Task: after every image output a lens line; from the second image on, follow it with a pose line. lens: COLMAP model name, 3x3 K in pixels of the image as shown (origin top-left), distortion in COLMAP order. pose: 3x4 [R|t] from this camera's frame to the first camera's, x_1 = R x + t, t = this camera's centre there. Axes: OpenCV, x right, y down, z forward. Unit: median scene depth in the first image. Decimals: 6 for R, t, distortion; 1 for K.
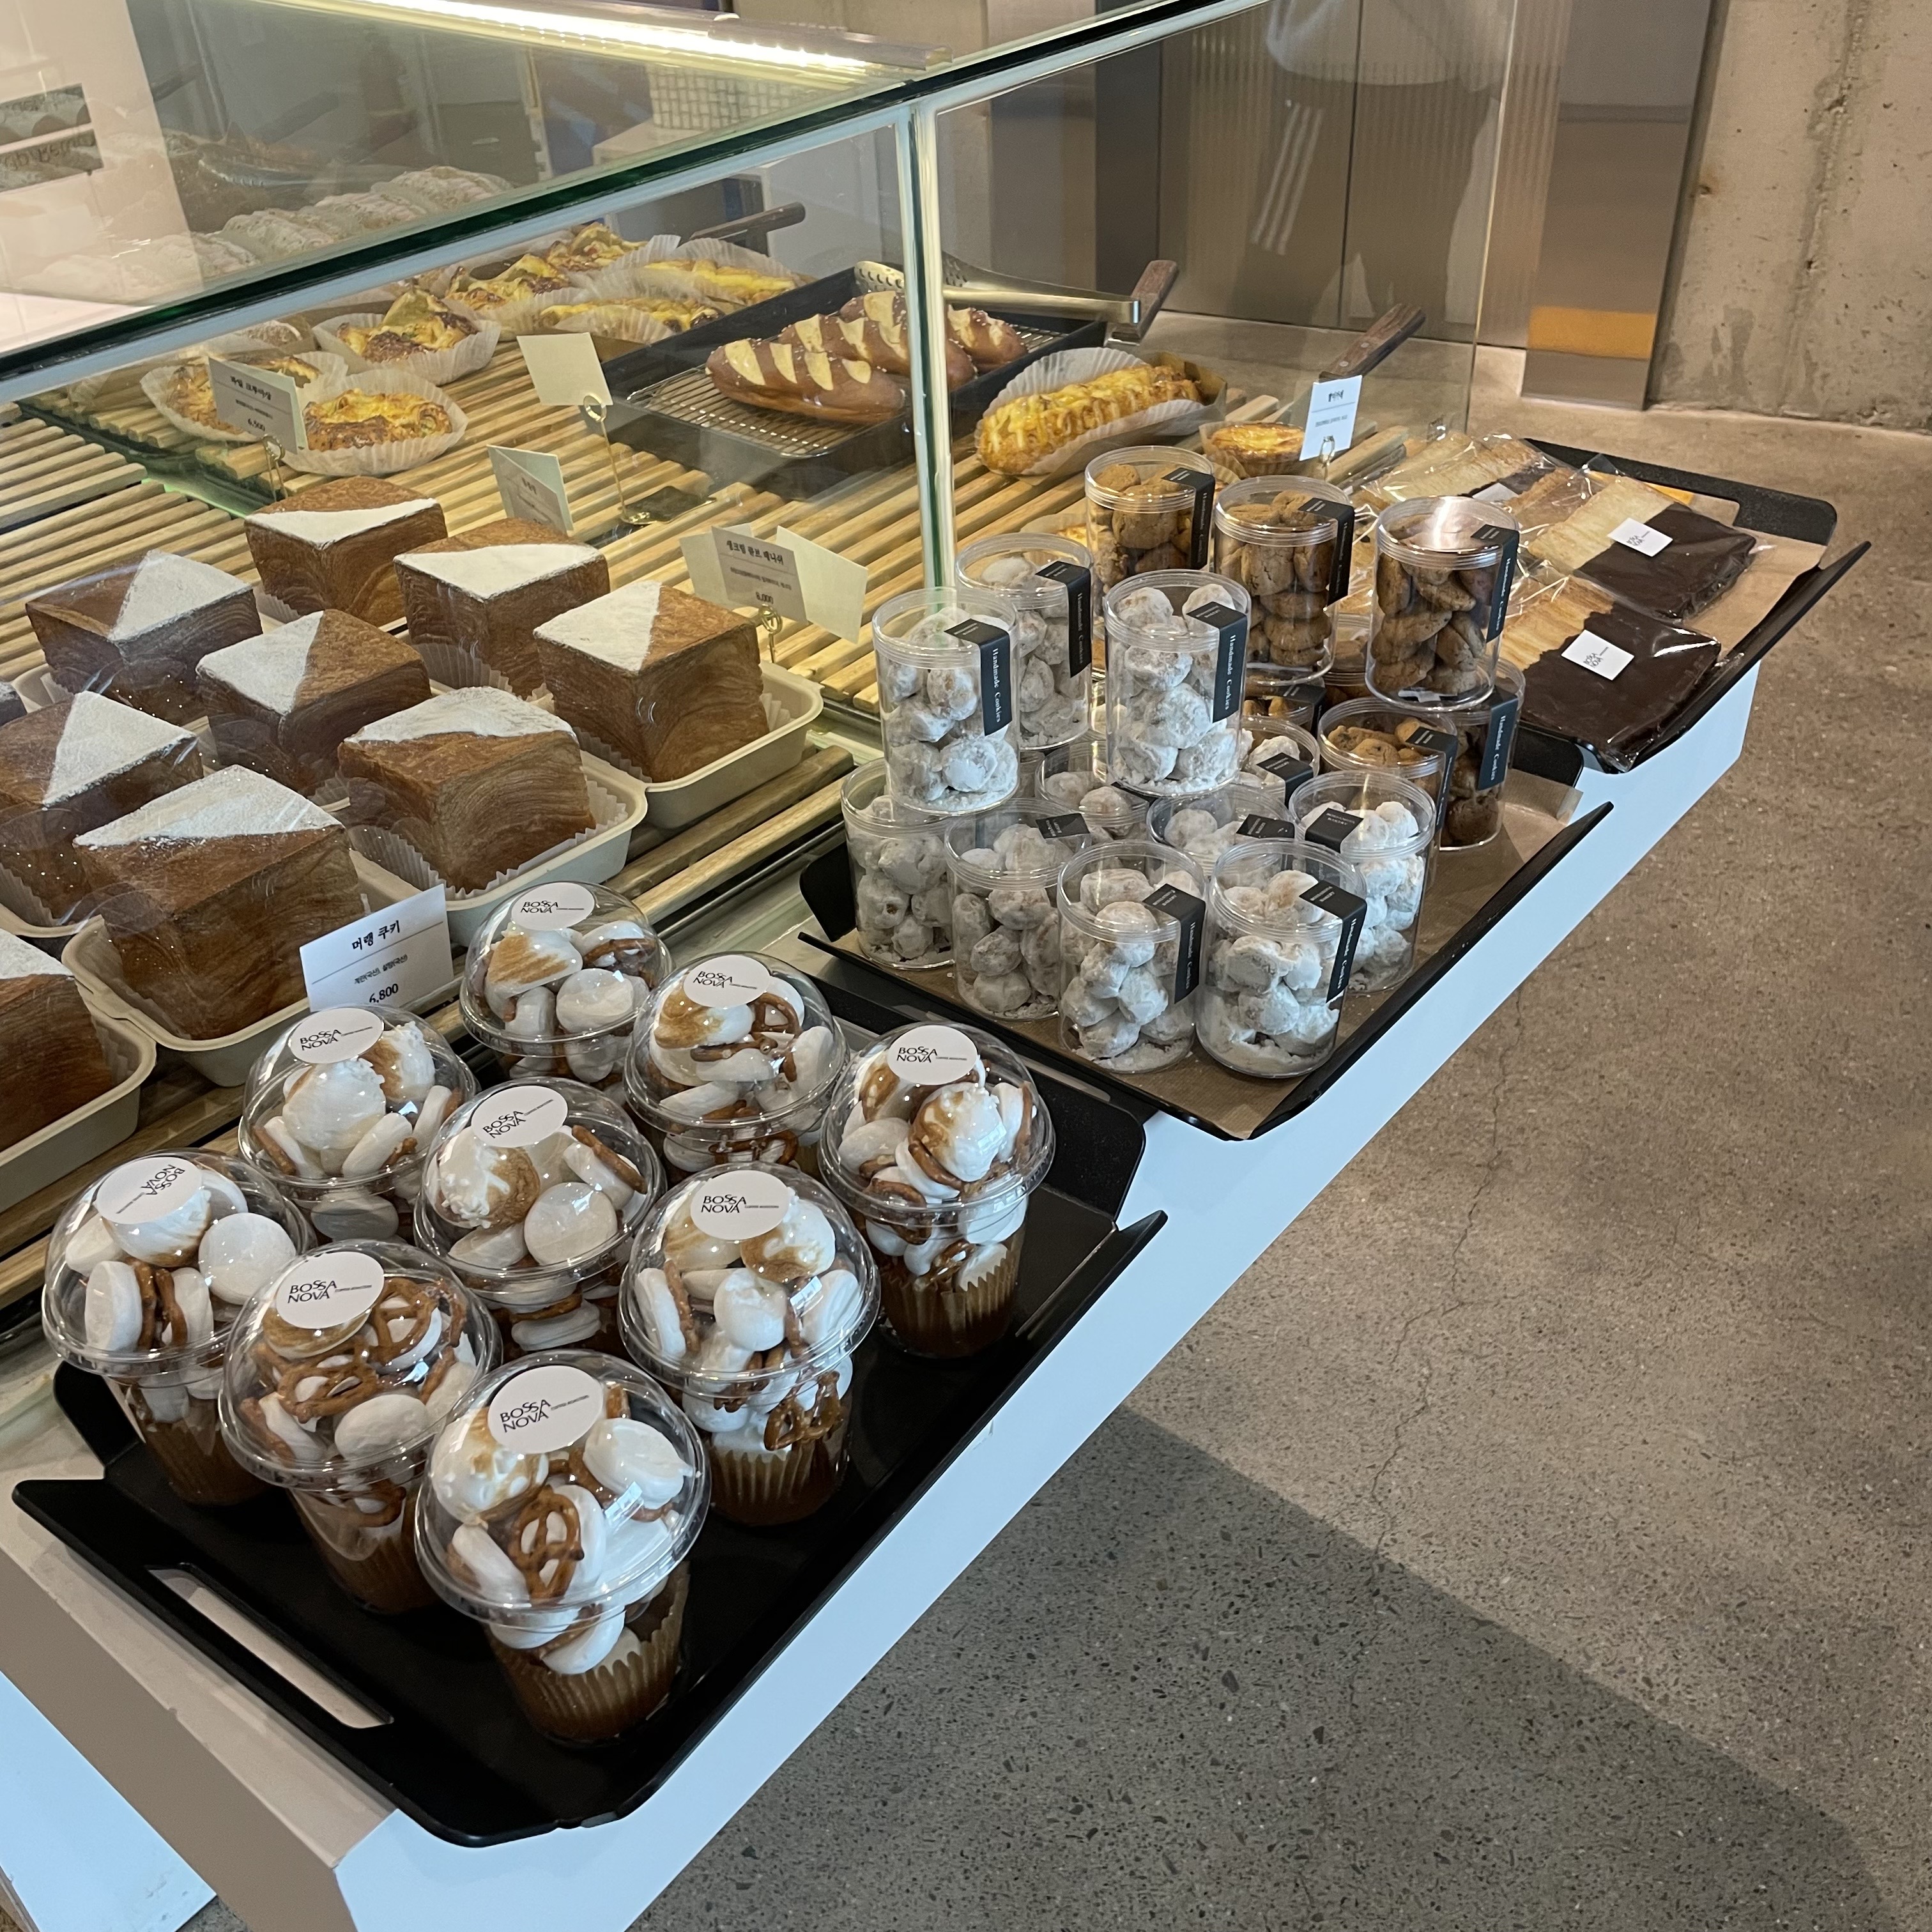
lens RADIAL K [[1953.8, 0, 984.1], [0, 1953.8, 952.6], [0, 0, 1]] dist [0.041336, 0.000000]
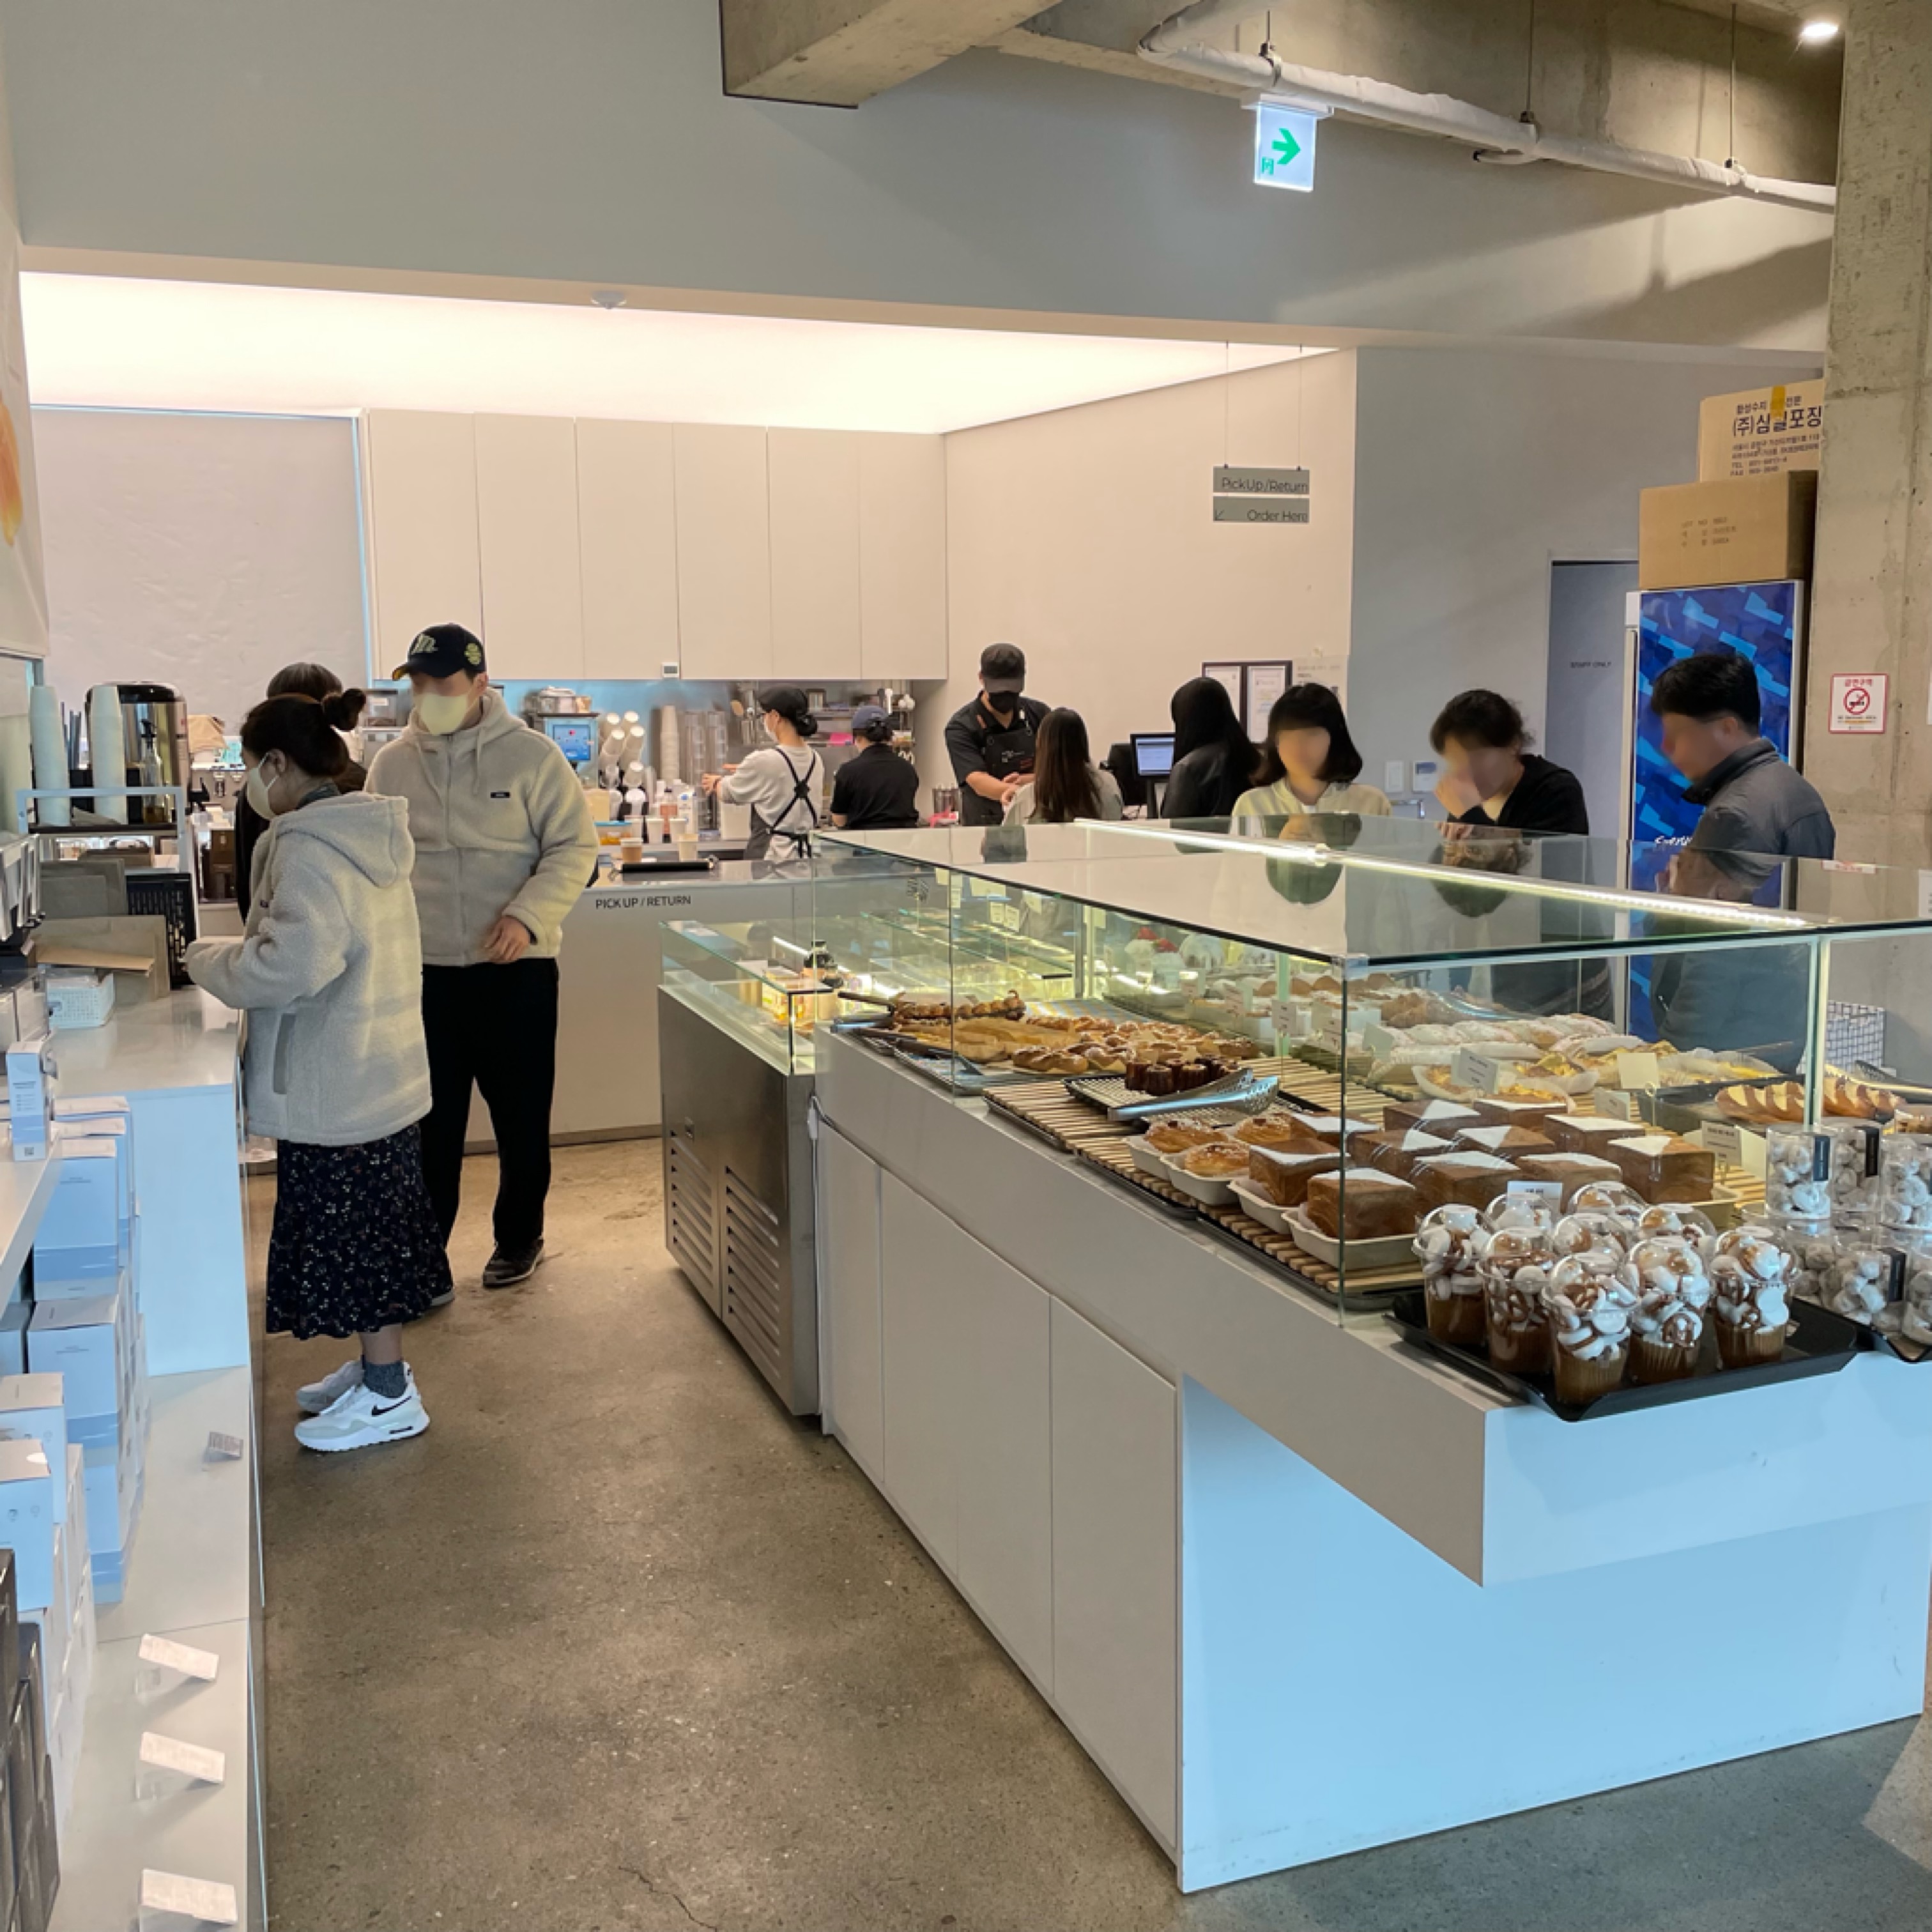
lens RADIAL K [[1953.8, 0, 974.7], [0, 1953.8, 975.2], [0, 0, 1]] dist [0.041336, 0.000000]
pose [[0.862409, 0.096067, -0.497013, 0.267607], [-0.307587, 0.879238, -0.363772, 0.789448], [0.402047, 0.466595, 0.787812, -1.264998]]
